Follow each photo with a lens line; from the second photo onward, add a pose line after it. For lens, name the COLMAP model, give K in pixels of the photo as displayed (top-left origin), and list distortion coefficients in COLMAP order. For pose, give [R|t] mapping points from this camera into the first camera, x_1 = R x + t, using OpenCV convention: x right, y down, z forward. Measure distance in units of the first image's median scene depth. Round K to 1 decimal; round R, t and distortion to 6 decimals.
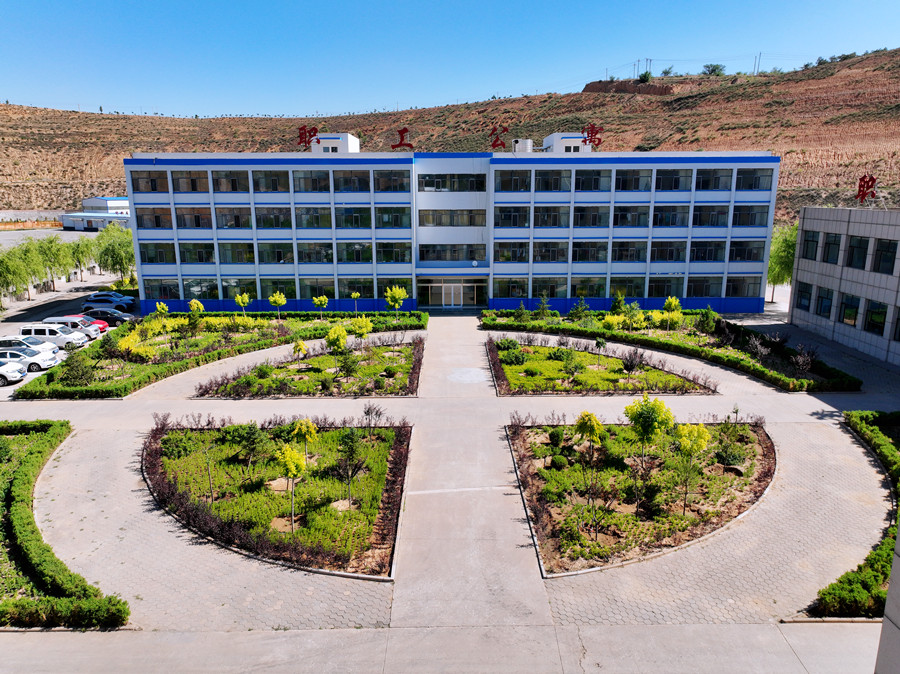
lens RADIAL K [[631.1, 0, 450.0], [0, 631.1, 337.0], [0, 0, 1]] dist [0.004065, 0.007674]
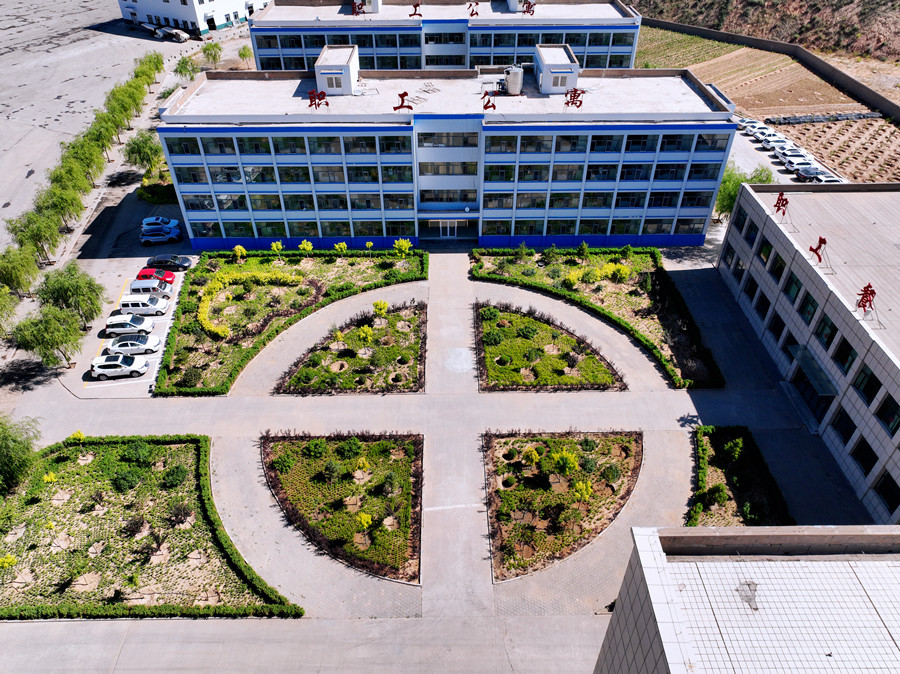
lens RADIAL K [[631.1, 0, 450.0], [0, 631.1, 337.0], [0, 0, 1]] dist [0.004065, 0.007674]
pose [[0.999968, -0.003421, 0.007208, -0.003557], [-0.000049, 0.900750, 0.434337, -0.662251], [-0.007979, -0.434324, 0.900722, -0.277525]]
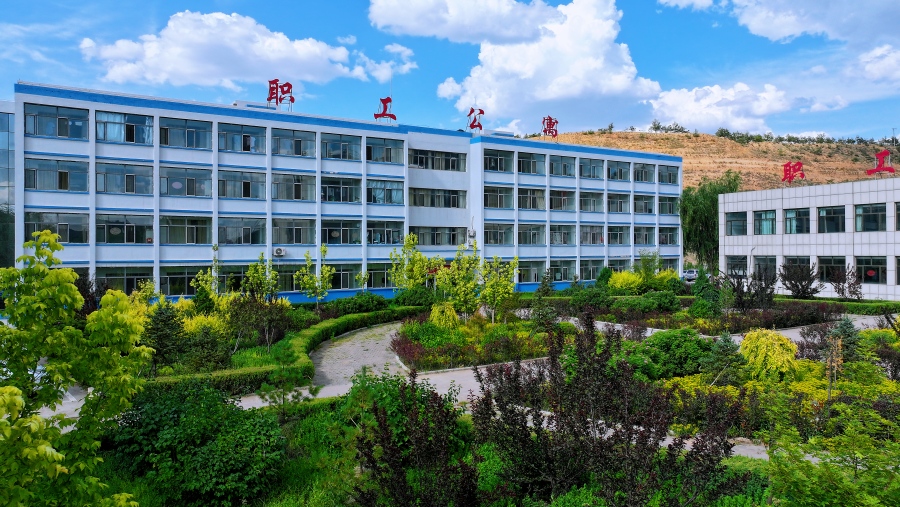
lens RADIAL K [[629.5, 0, 450.0], [0, 629.5, 253.5], [0, 0, 1]] dist [0.003305, 0.002060]
pose [[0.863481, 0.001699, 0.504379, -0.700688], [0.117037, 0.972026, -0.203636, 0.124940], [-0.490616, 0.234867, 0.839127, 0.395281]]
